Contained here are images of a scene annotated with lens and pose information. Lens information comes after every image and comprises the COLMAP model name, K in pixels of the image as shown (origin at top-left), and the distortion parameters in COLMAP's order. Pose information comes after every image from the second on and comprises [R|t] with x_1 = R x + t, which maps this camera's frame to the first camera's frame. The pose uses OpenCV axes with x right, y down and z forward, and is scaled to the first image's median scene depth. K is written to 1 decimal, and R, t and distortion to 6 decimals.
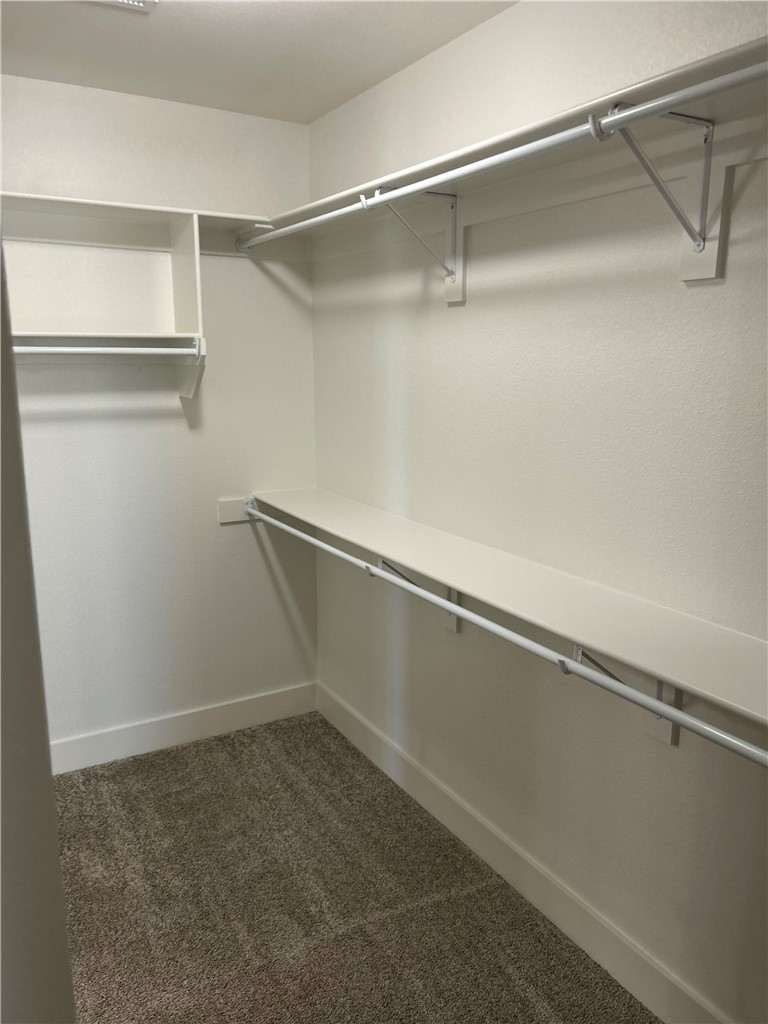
lens RADIAL K [[773.0, 0, 383.7], [0, 773.0, 518.0], [0, 0, 1]] dist [0.028902, -0.048777]
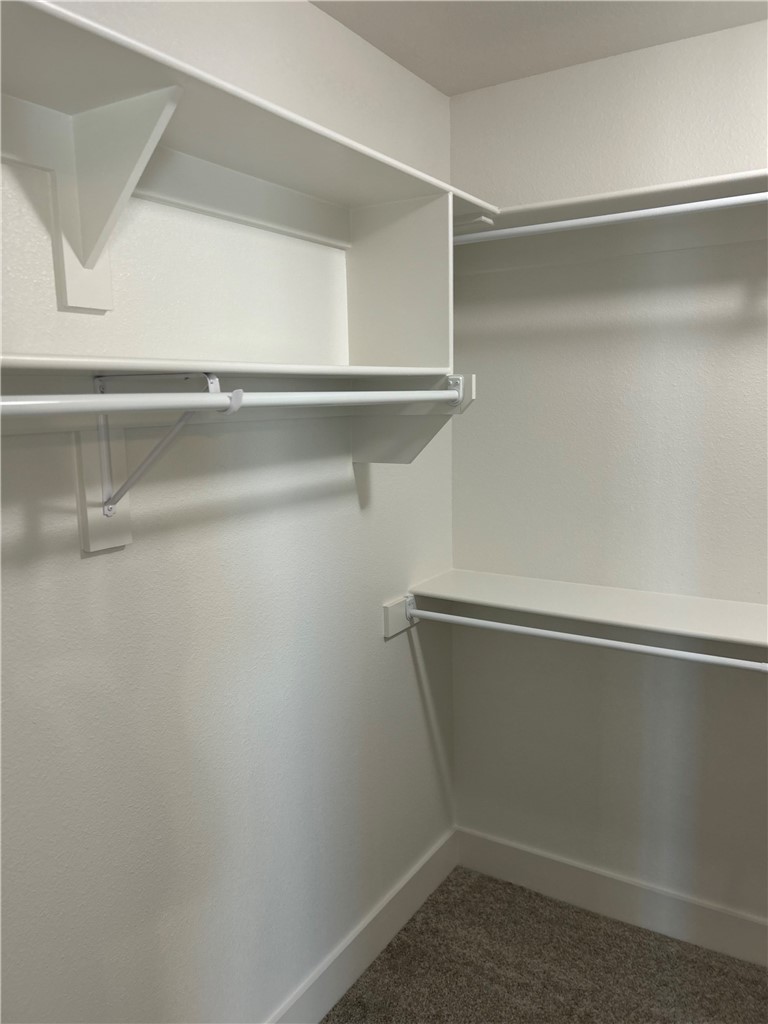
lens RADIAL K [[773.0, 0, 384.1], [0, 773.0, 507.0], [0, 0, 1]] dist [0.028902, -0.048777]
pose [[0.895030, -0.091614, 0.436496, -0.555529], [0.119123, 0.992226, -0.036008, -0.094252], [-0.429804, 0.084225, 0.898986, 0.402356]]
